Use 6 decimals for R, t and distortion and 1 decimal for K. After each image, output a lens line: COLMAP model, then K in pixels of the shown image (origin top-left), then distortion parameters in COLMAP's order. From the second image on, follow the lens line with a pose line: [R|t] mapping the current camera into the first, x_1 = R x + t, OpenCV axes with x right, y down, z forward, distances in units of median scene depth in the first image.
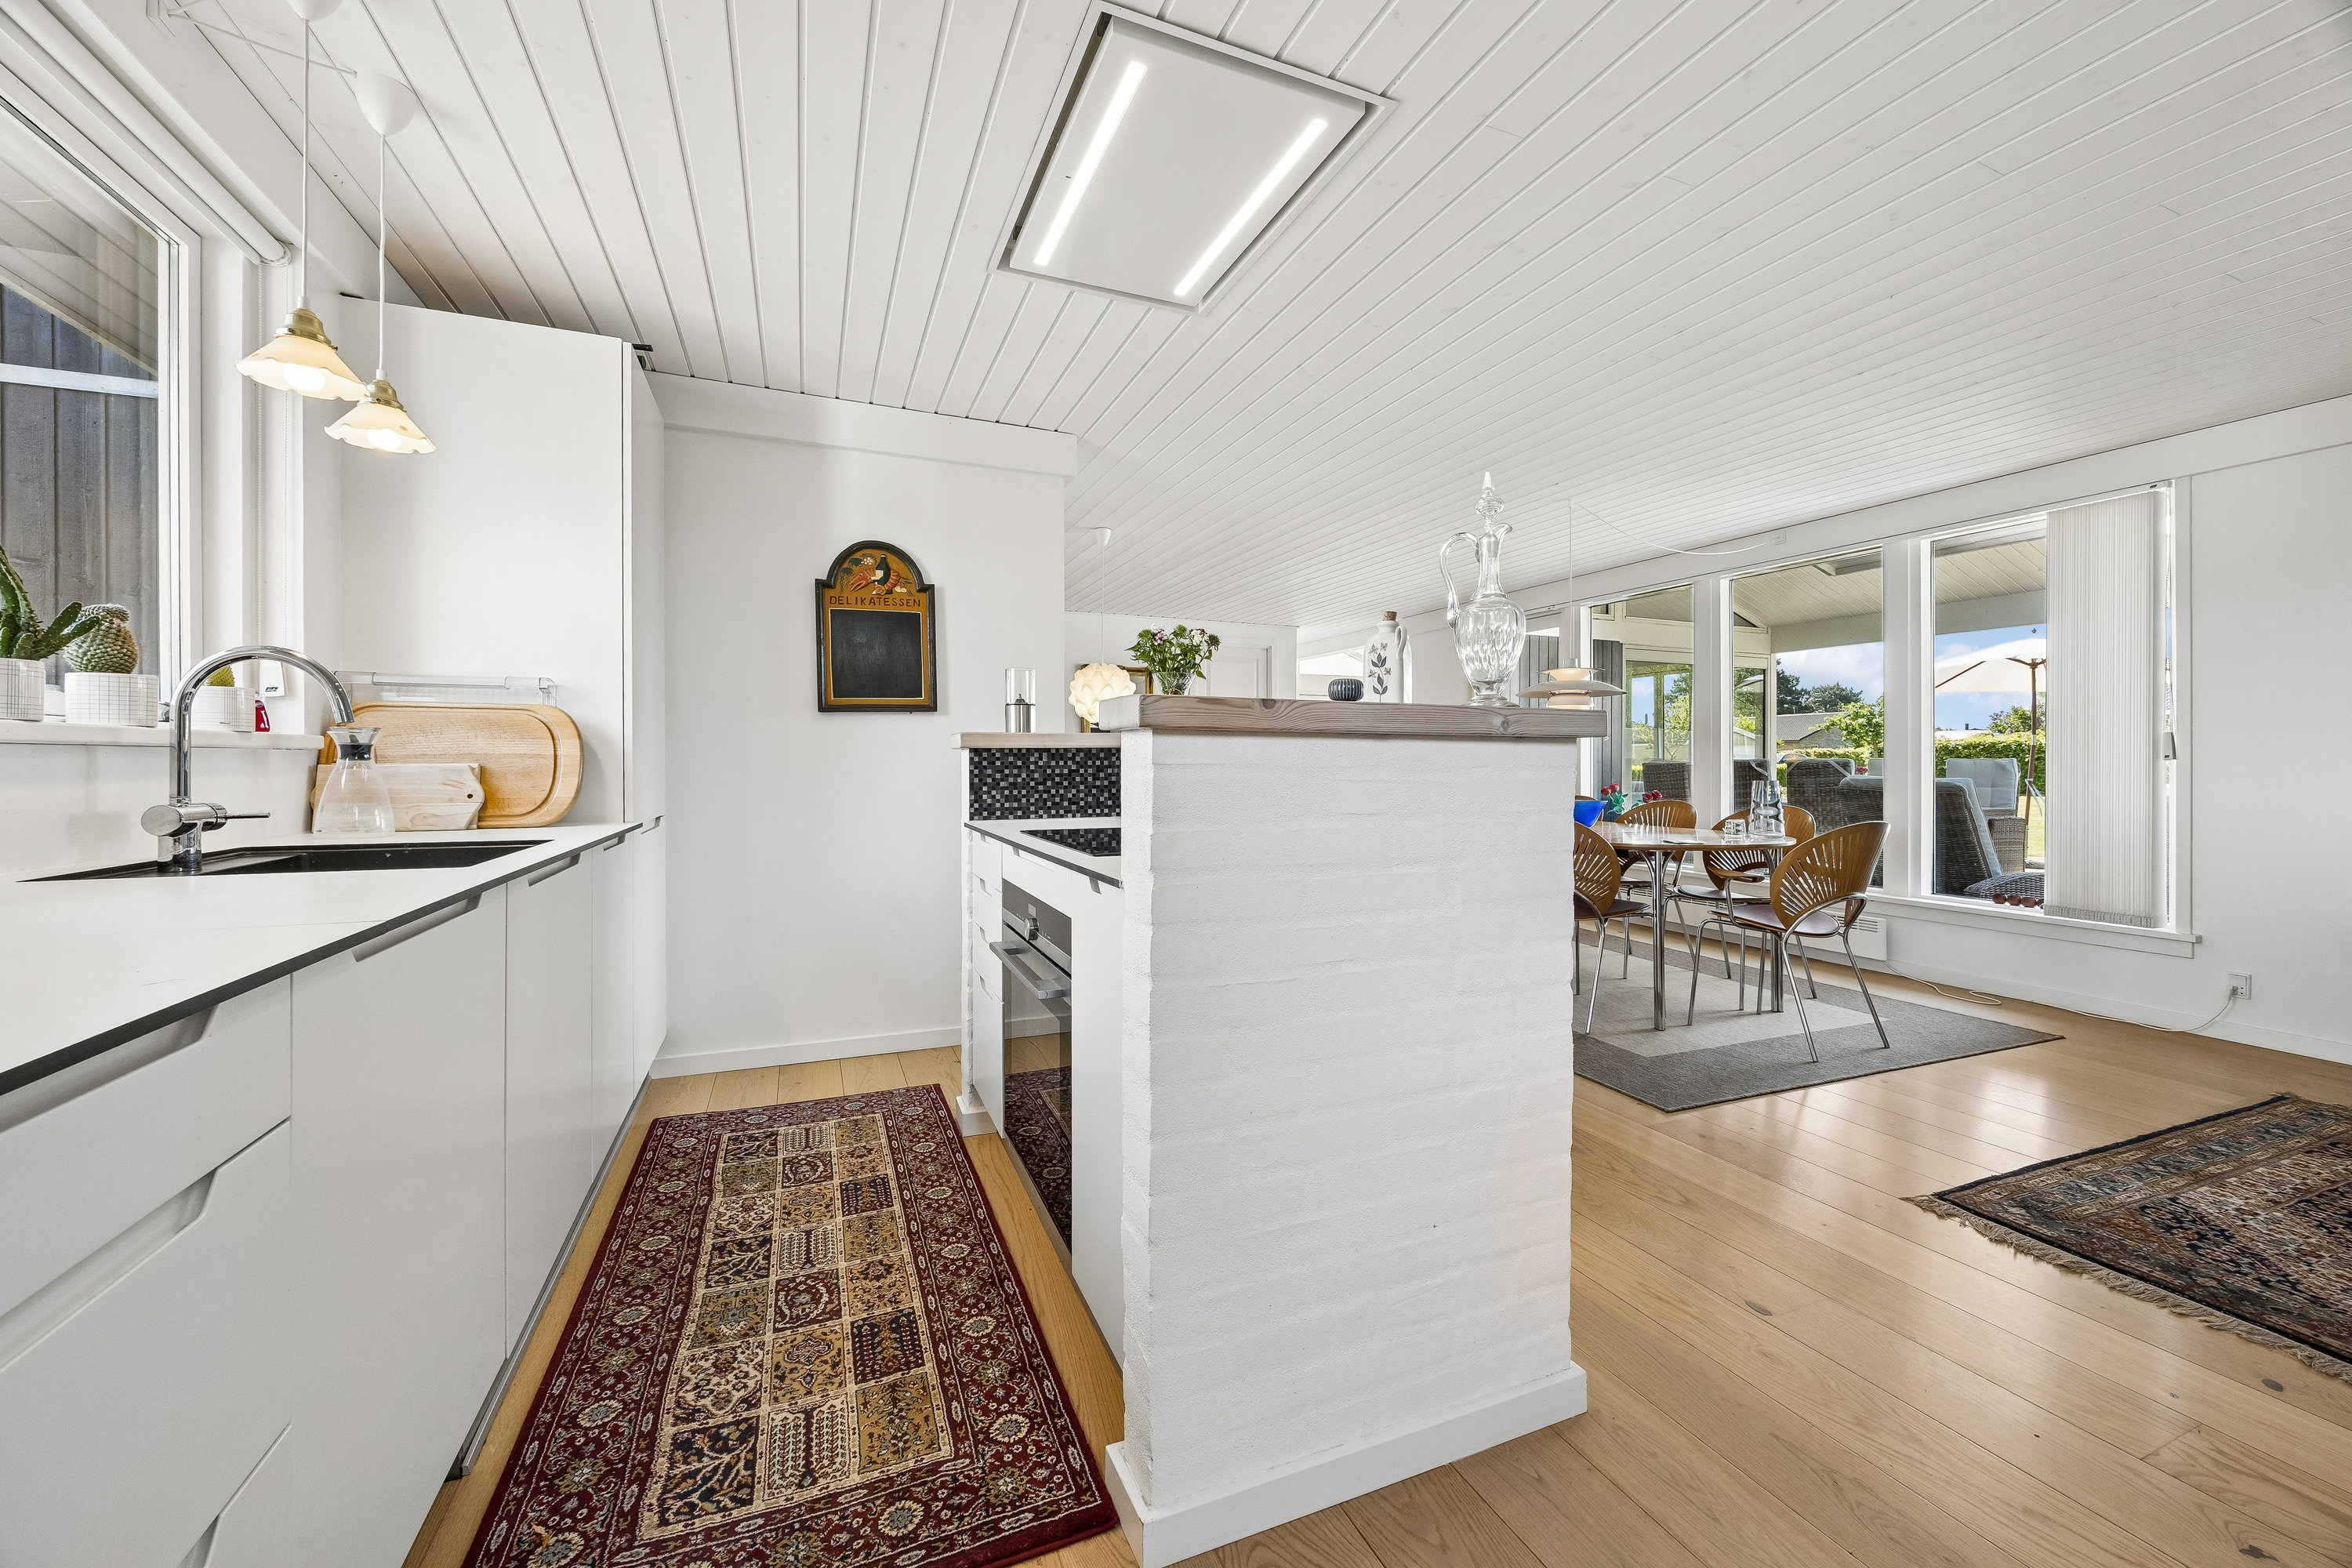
lens RADIAL K [[927.4, 0, 1186.2], [0, 927.4, 762.5], [0, 0, 1]] dist [-0.002687, -0.000597]
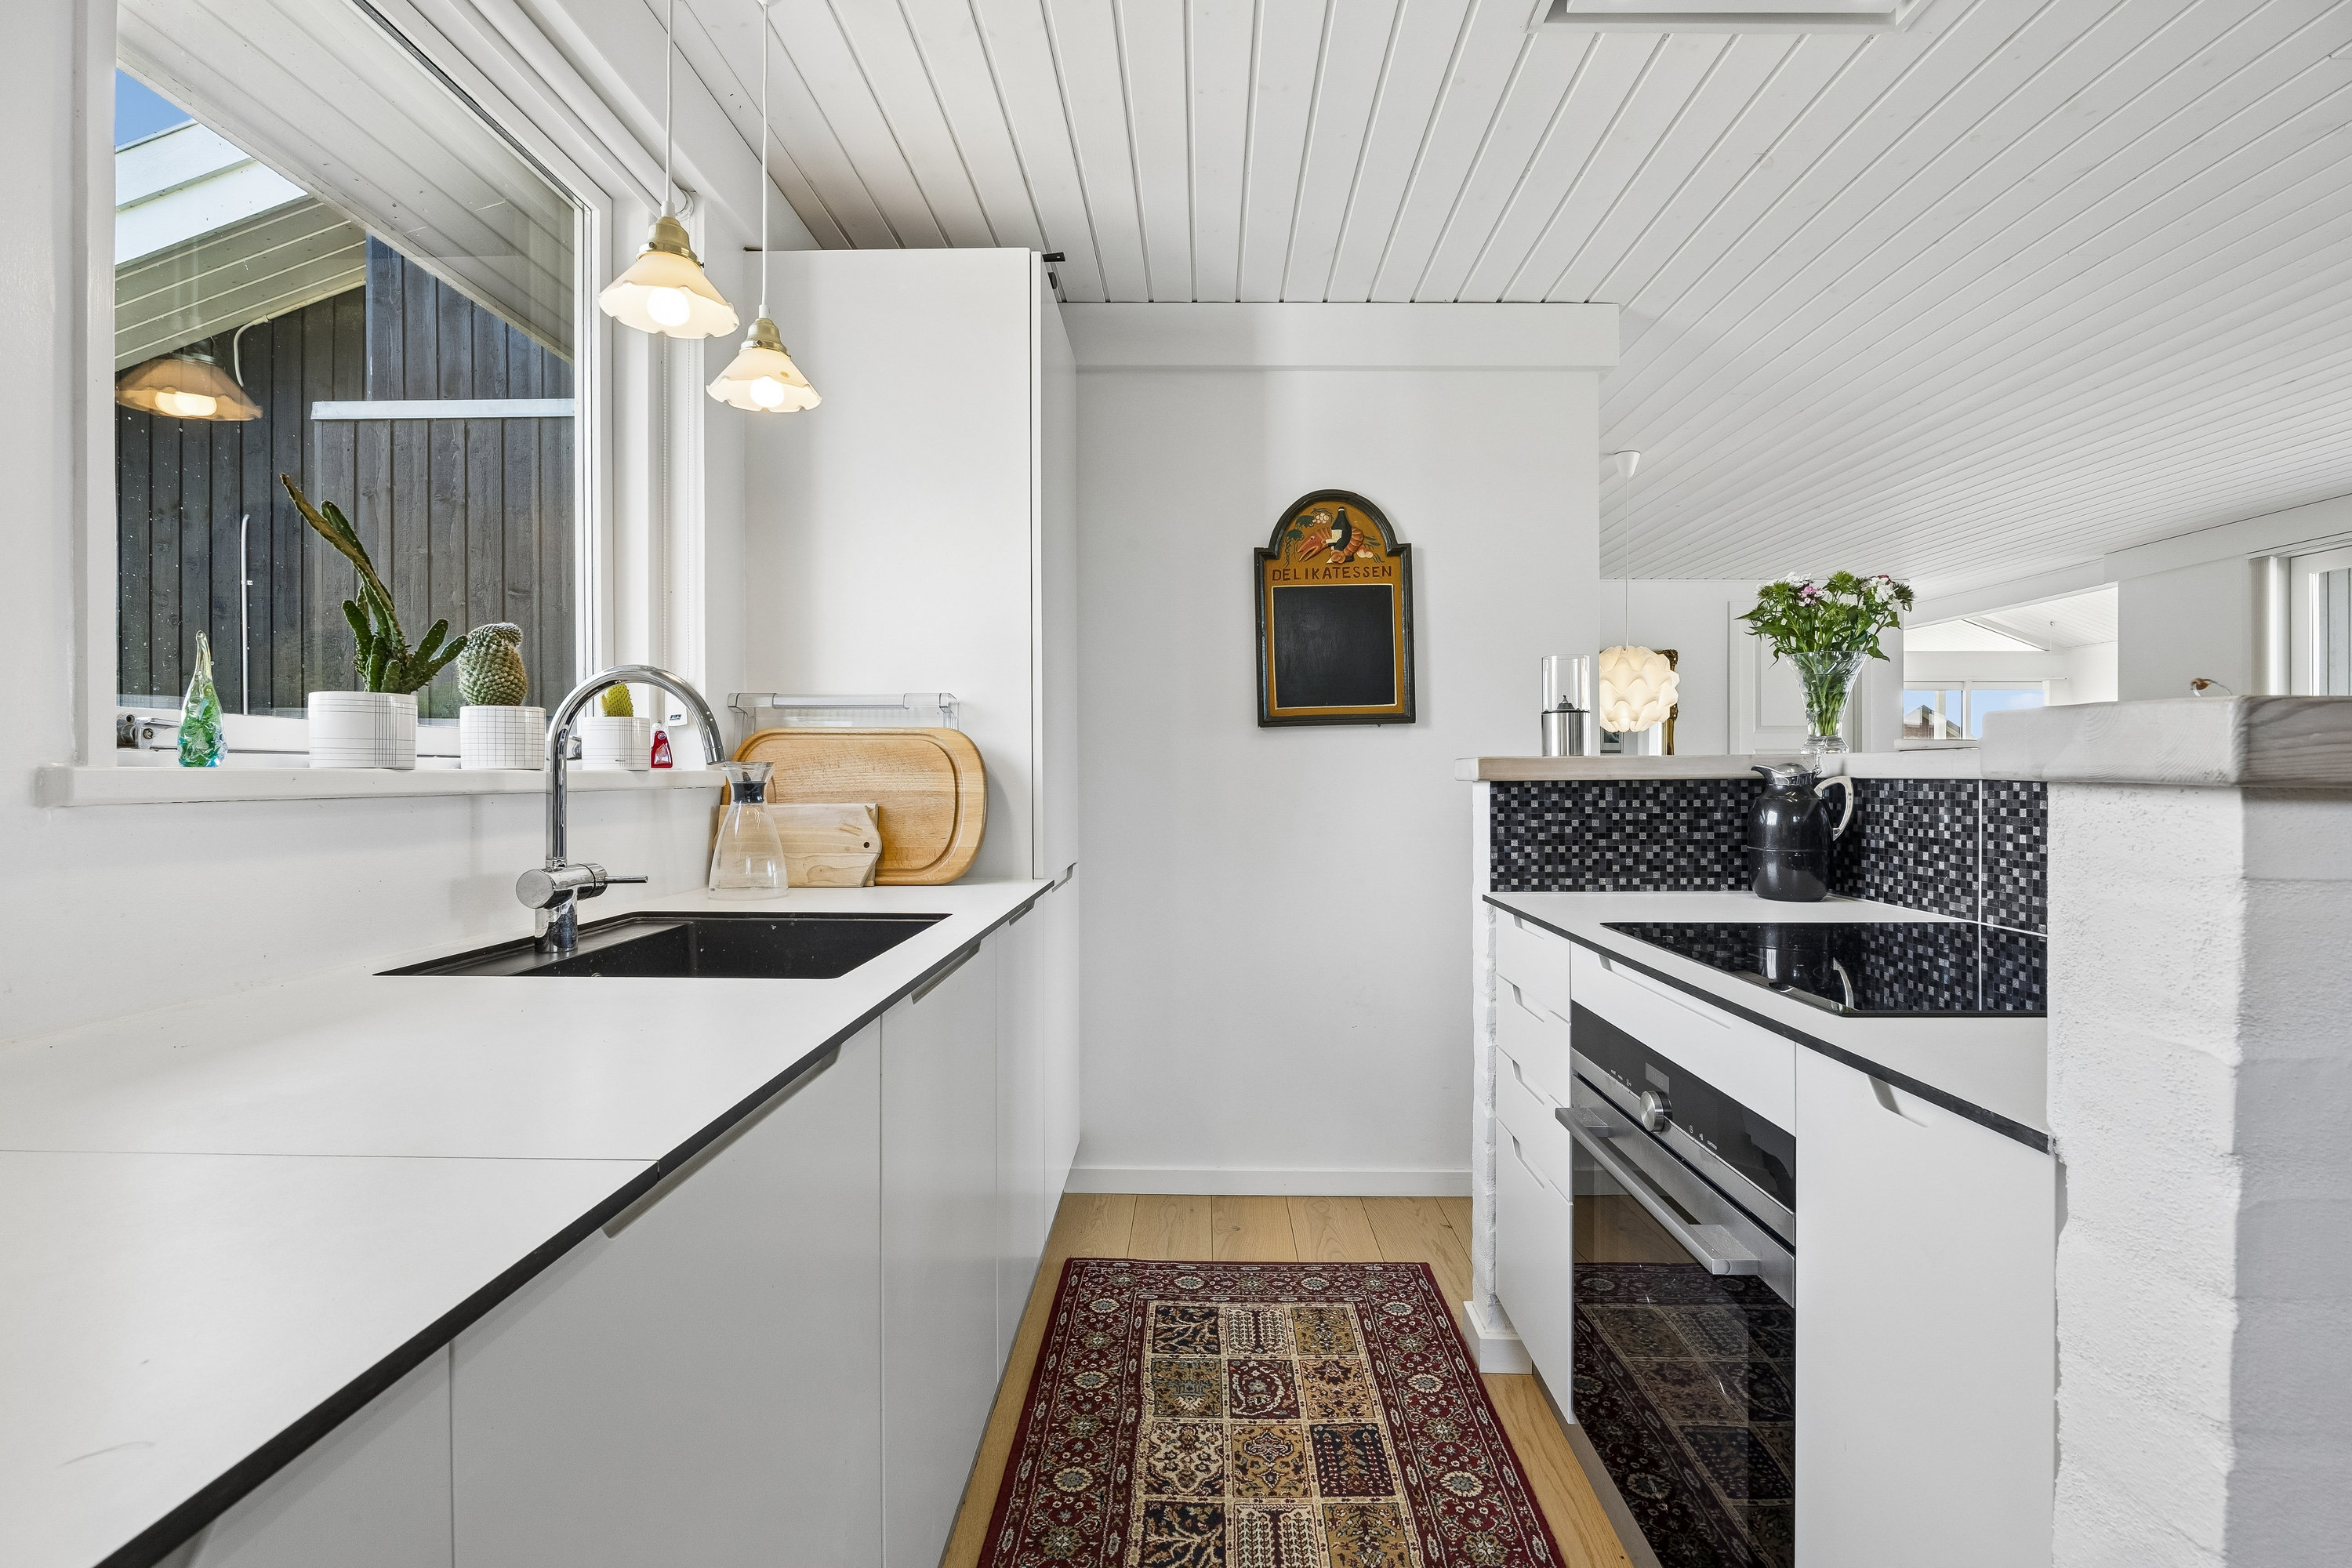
lens RADIAL K [[1145.2, 0, 1180.3], [0, 1145.2, 784.6], [0, 0, 1]] dist [-0.016440, 0.000246]
pose [[0.914282, 0.001316, -0.405076, -0.120688], [0.000954, 0.999985, 0.005401, -0.019358], [0.405077, -0.005325, 0.914267, 0.197289]]
